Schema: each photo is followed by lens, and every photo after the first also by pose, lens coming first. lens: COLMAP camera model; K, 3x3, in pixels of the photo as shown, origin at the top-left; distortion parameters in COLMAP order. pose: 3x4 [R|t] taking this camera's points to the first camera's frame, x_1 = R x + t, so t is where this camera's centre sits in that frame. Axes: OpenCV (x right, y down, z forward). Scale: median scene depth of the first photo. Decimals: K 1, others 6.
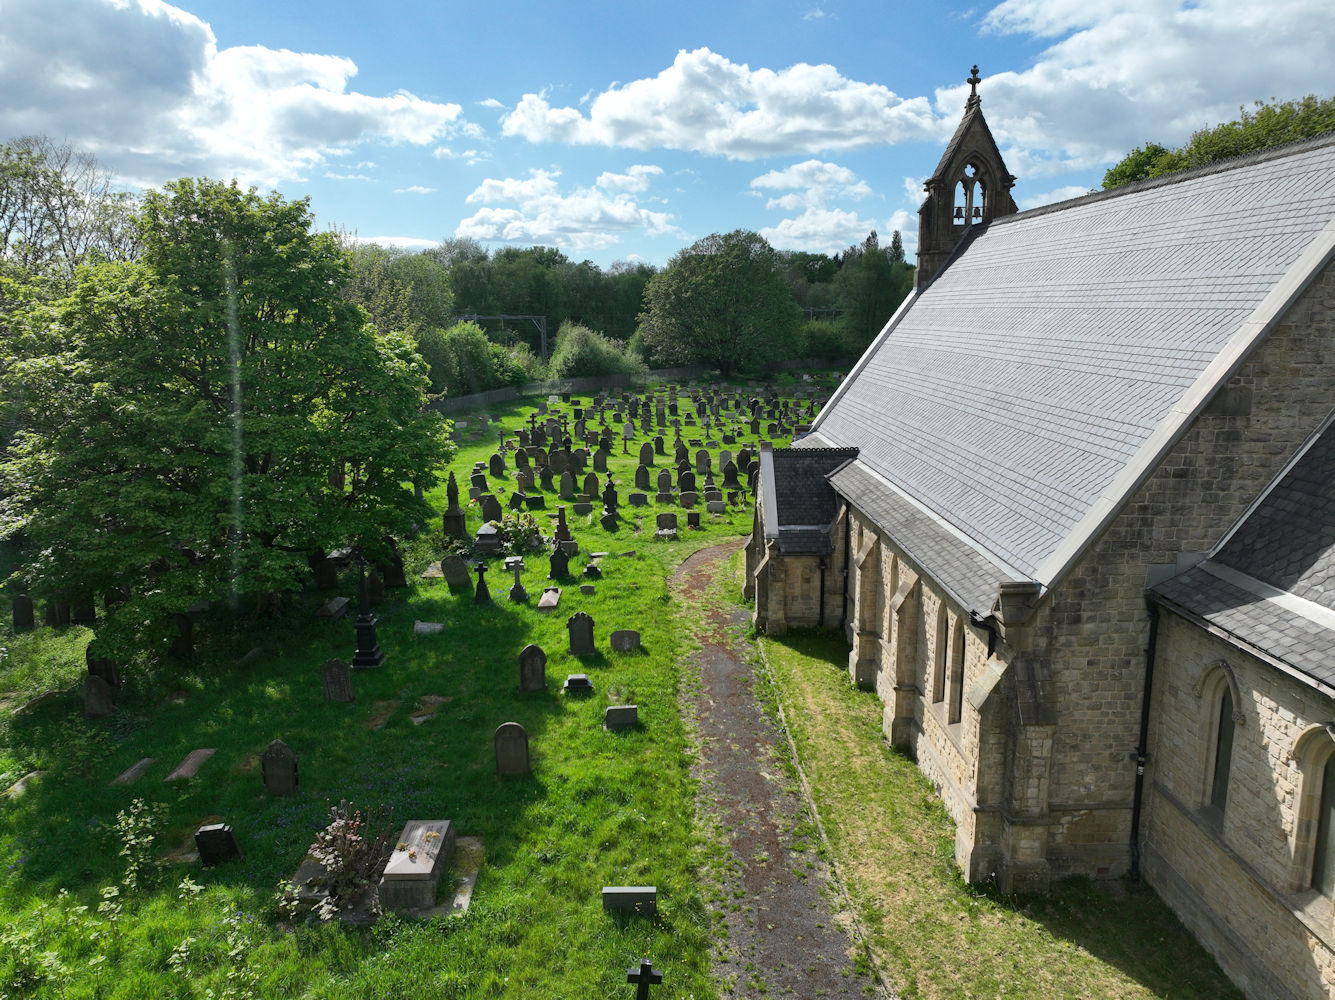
lens RADIAL K [[937.7, 0, 672.5], [0, 937.7, 496.6], [0, 0, 1]] dist [-0.003193, 0.023027]
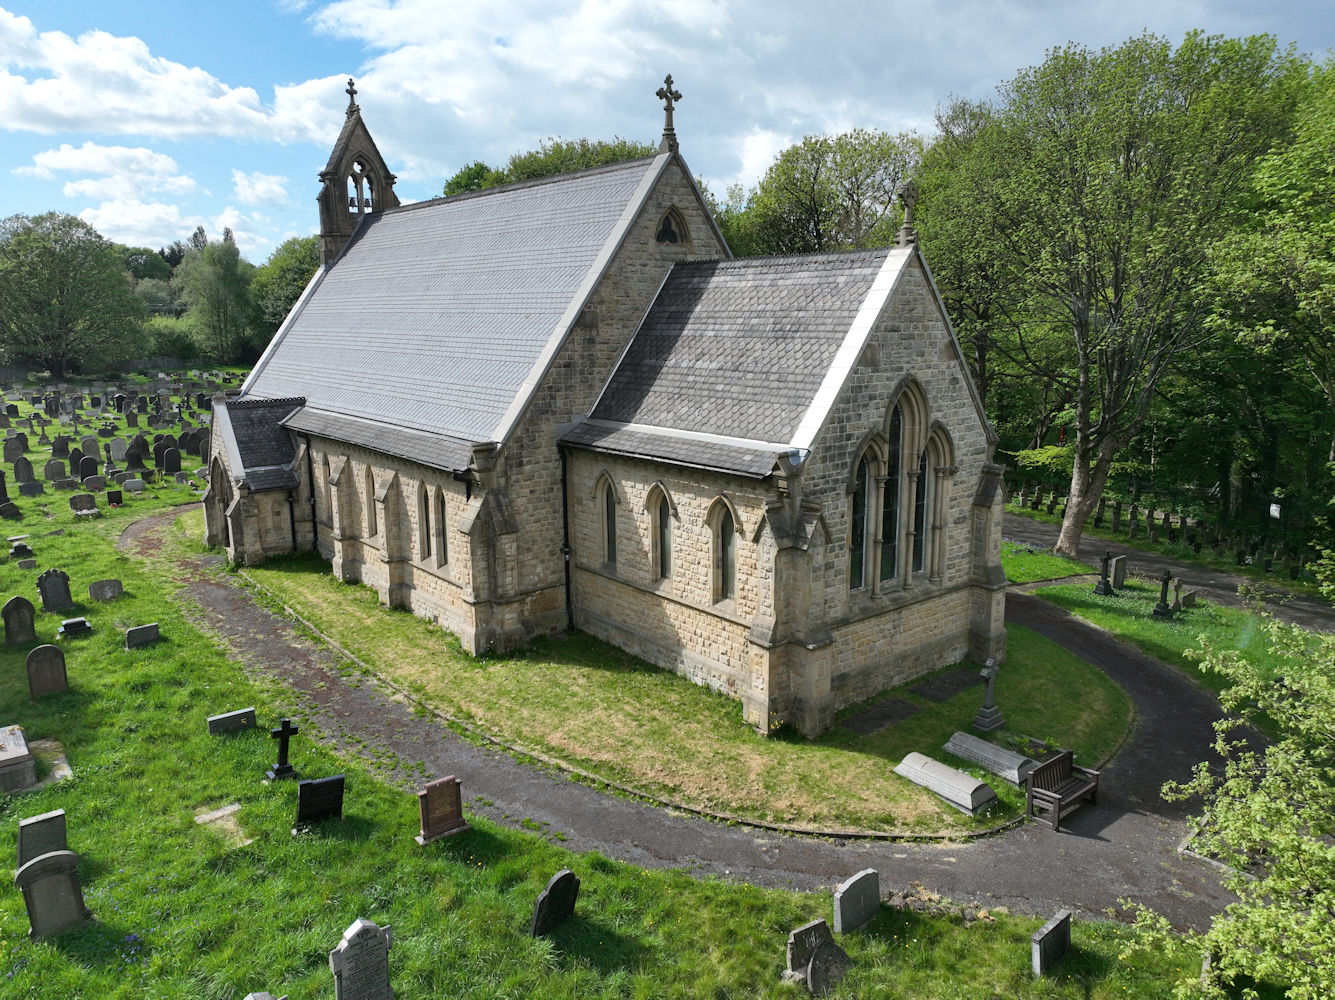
lens RADIAL K [[937.7, 0, 672.2], [0, 937.7, 501.1], [0, 0, 1]] dist [-0.003193, 0.023027]
pose [[0.785696, -0.119774, 0.606907, -0.261522], [0.120688, 0.991904, 0.039512, 0.134170], [-0.606726, 0.042202, 0.793790, -0.307156]]
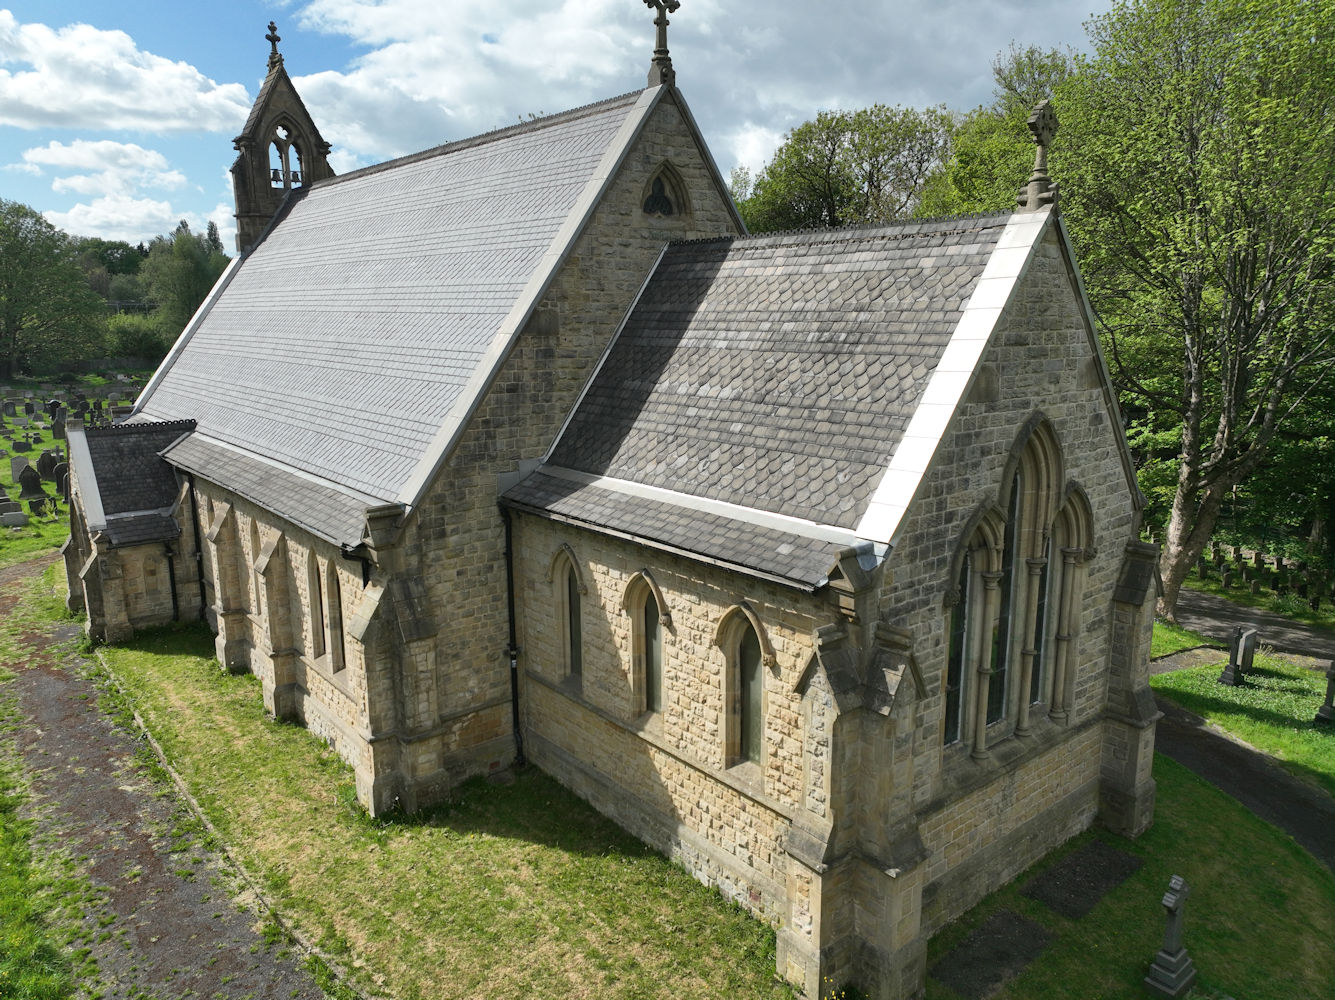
lens RADIAL K [[937.7, 0, 671.6], [0, 937.7, 499.3], [0, 0, 1]] dist [-0.003193, 0.023027]
pose [[0.784927, -0.118235, 0.608202, -0.000991], [0.118617, 0.992143, 0.039790, 0.067656], [-0.608128, 0.040911, 0.792784, 0.008383]]
